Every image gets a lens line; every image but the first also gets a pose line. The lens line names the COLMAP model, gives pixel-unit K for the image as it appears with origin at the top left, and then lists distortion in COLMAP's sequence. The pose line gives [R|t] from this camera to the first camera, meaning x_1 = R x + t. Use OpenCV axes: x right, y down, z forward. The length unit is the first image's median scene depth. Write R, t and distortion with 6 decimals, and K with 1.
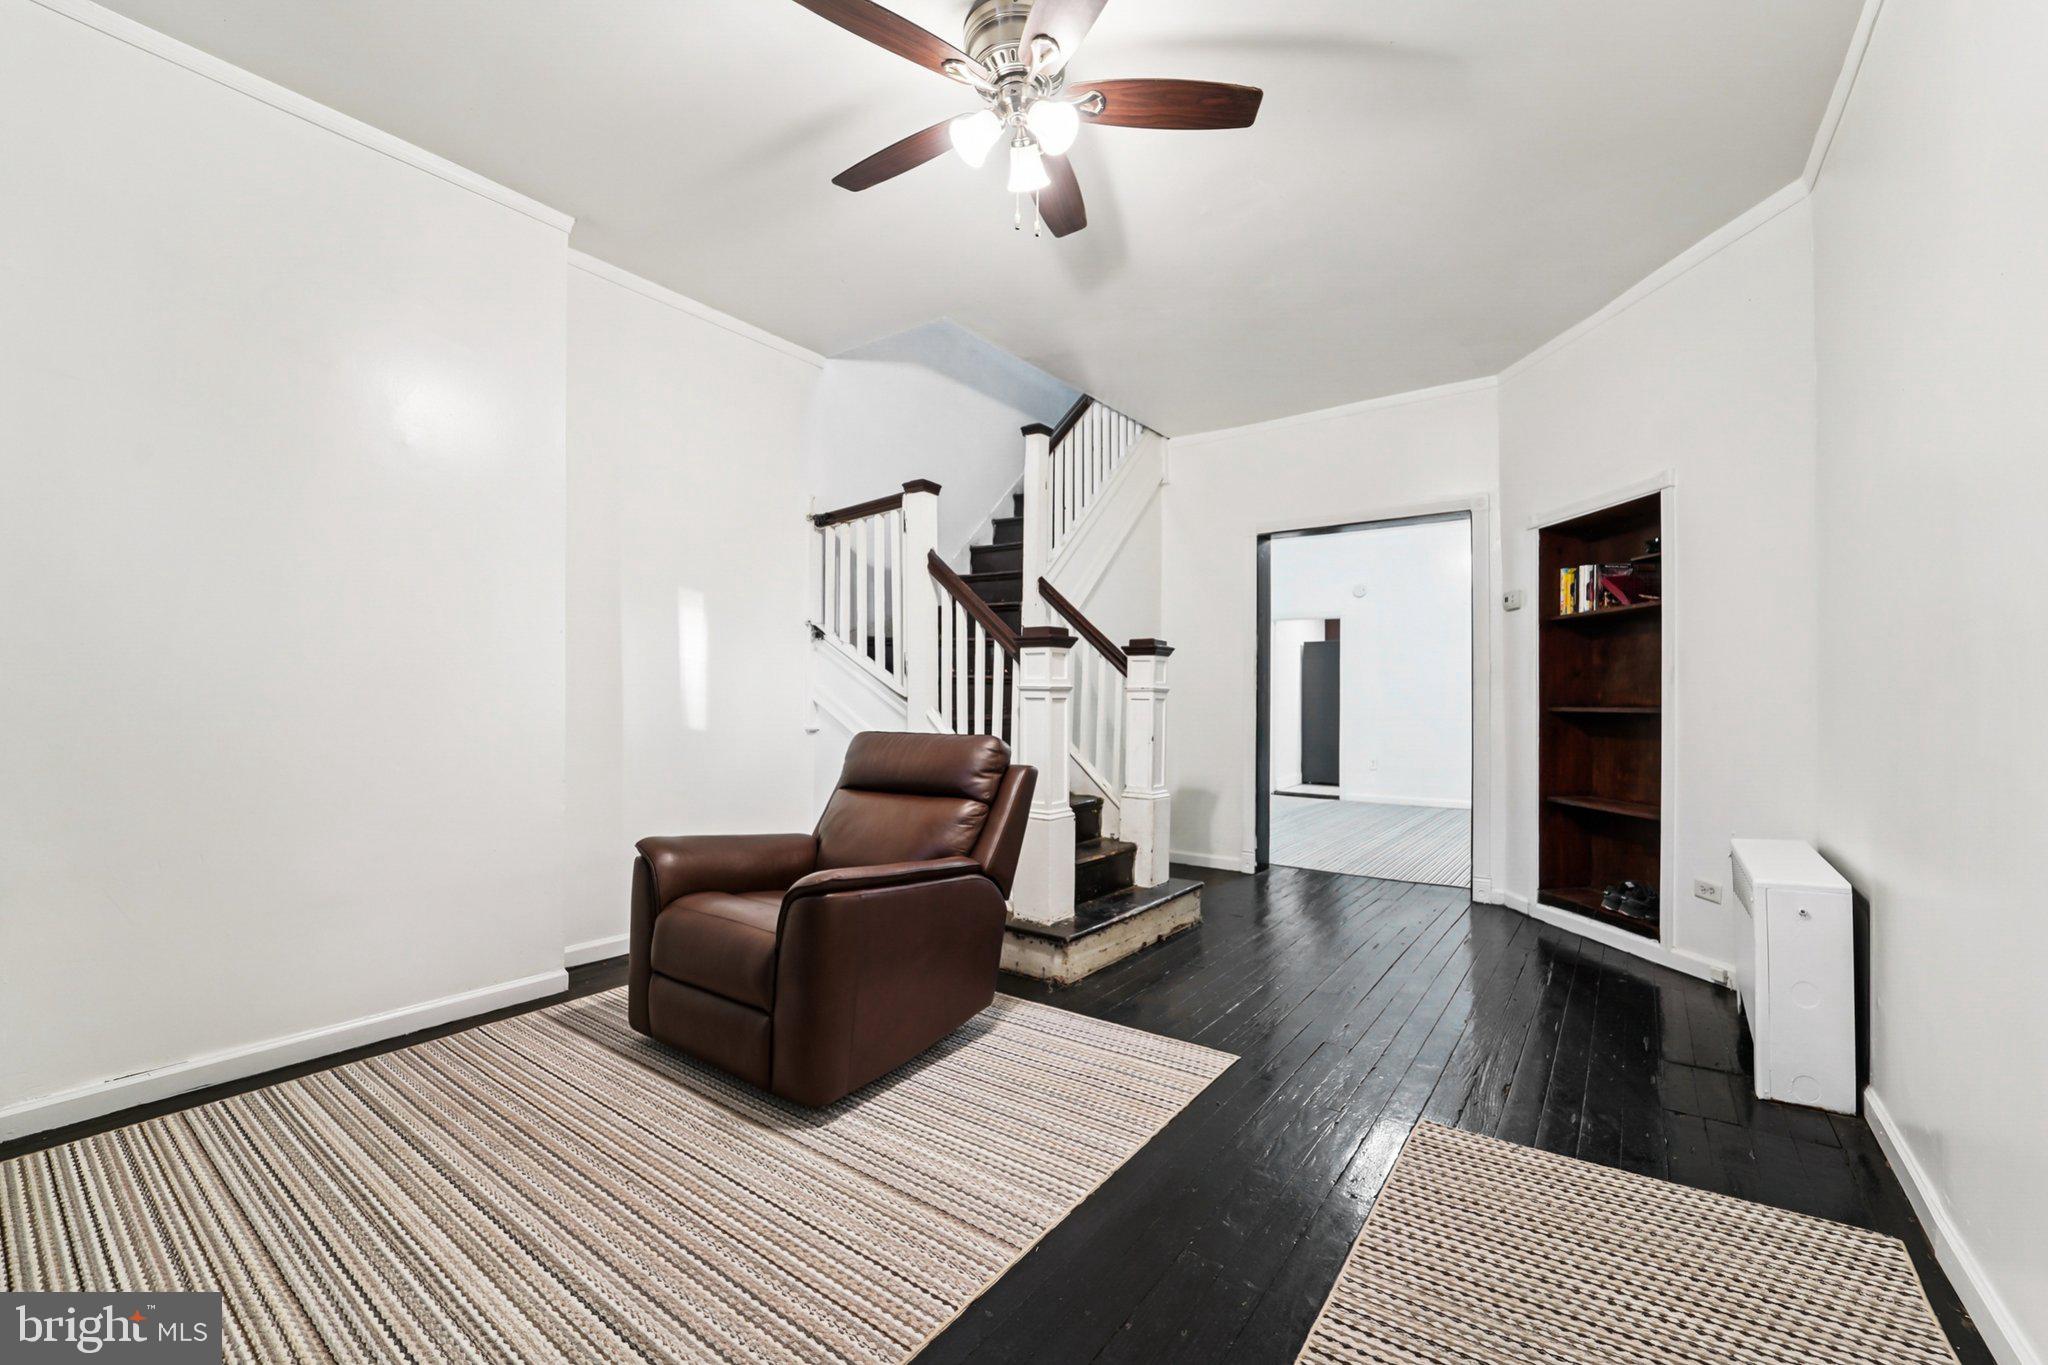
lens RADIAL K [[842.2, 0, 1034.9], [0, 842.2, 685.0], [0, 0, 1]] dist [-0.017035, -0.000221]
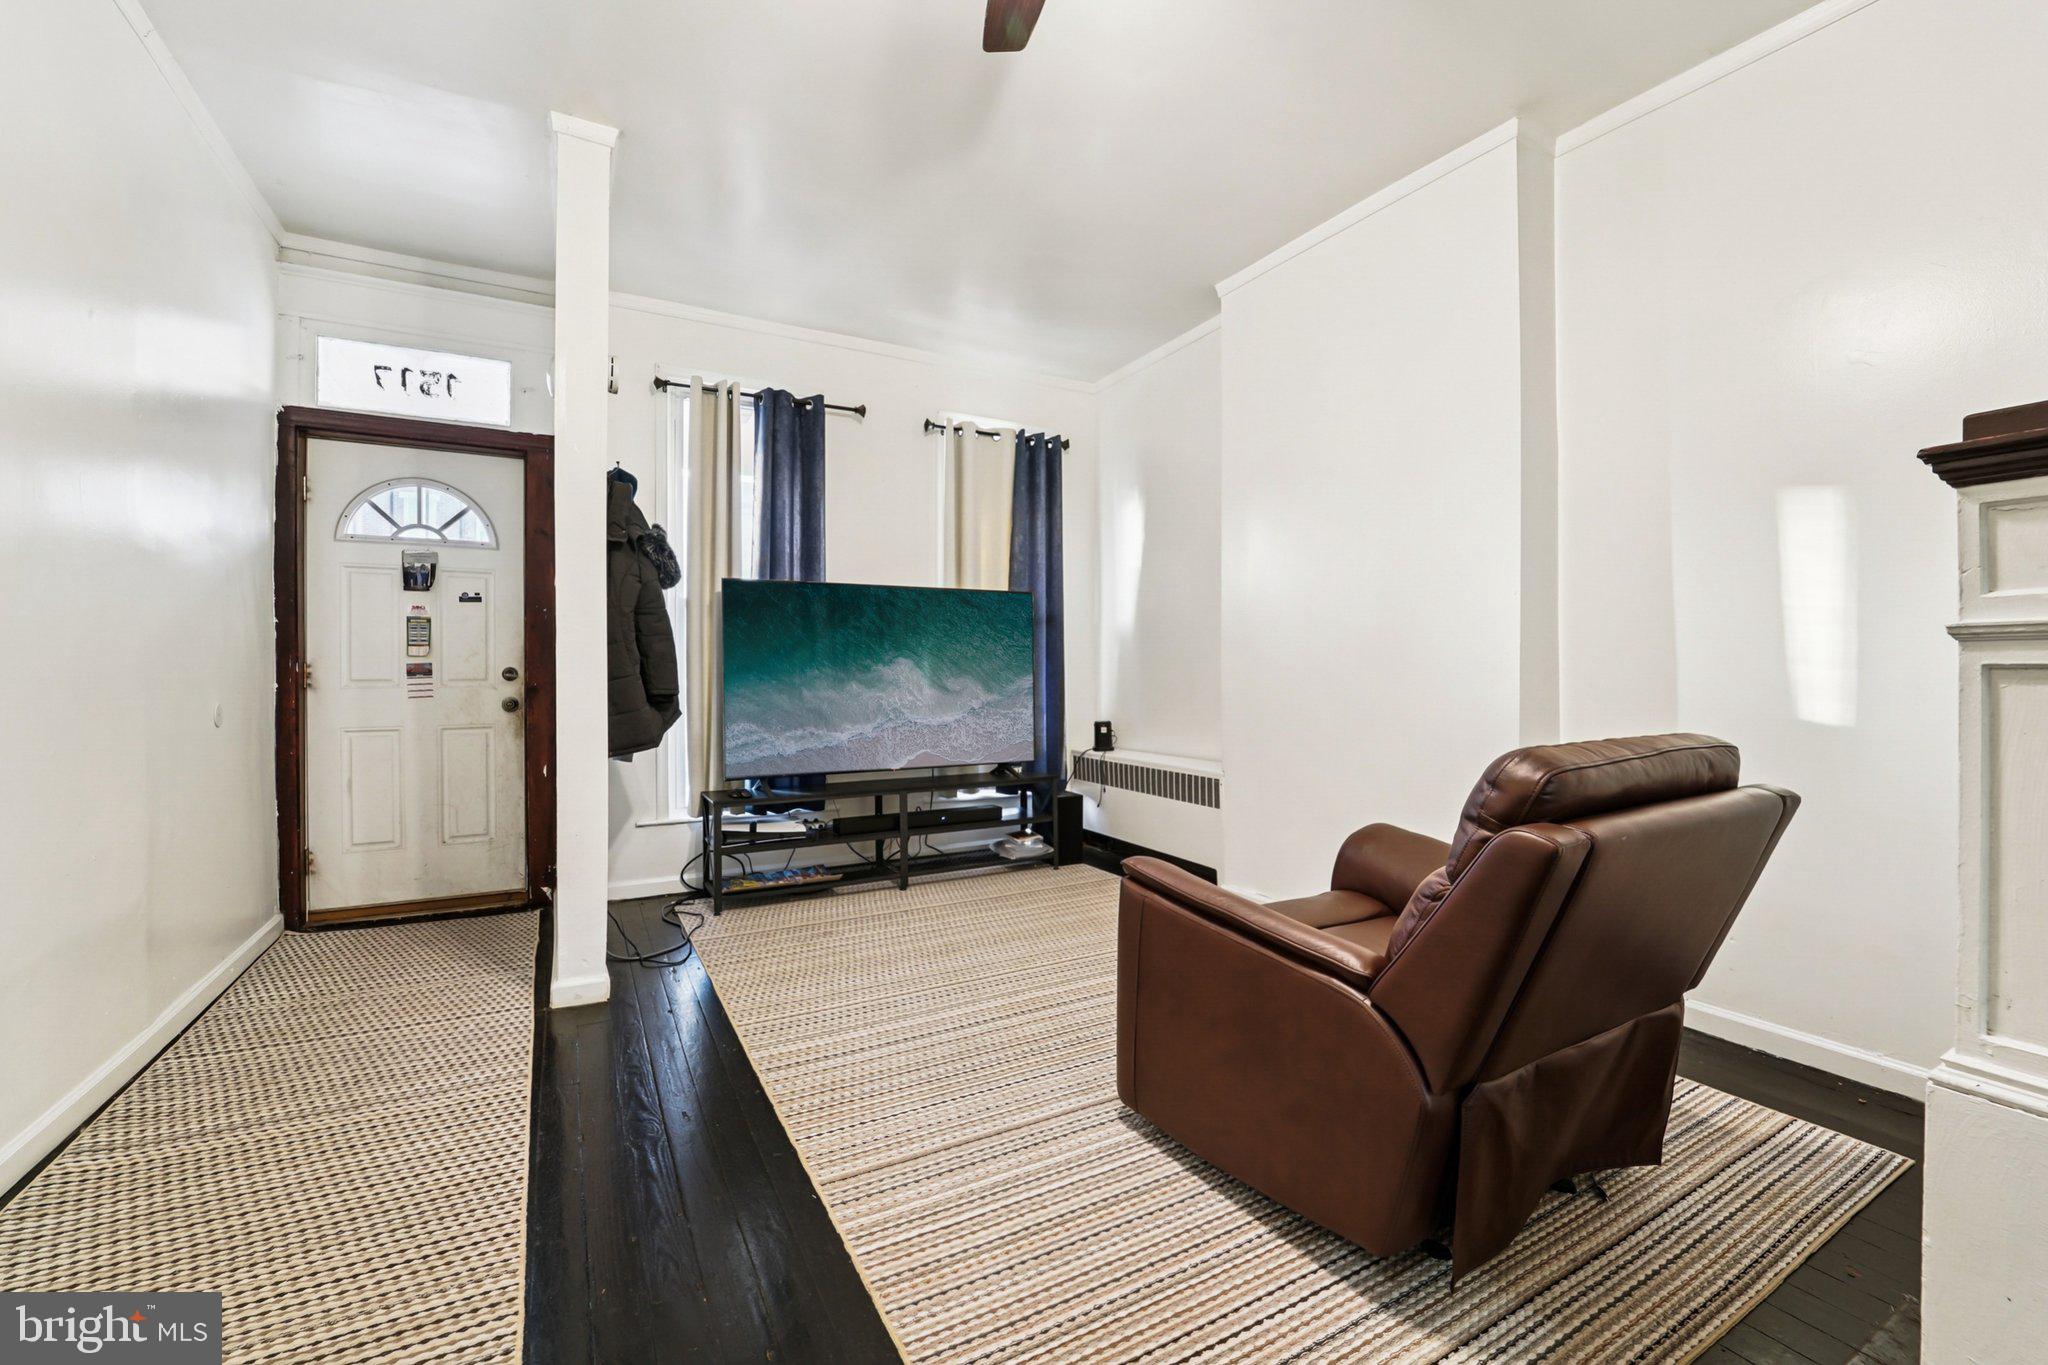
lens RADIAL K [[842.2, 0, 1023.8], [0, 842.2, 674.0], [0, 0, 1]] dist [-0.017035, -0.000221]
pose [[-0.415661, 0.008055, -0.909484, 0.625841], [0.002805, 0.999967, 0.007574, 0.021345], [0.909515, 0.000597, -0.415670, 1.265099]]
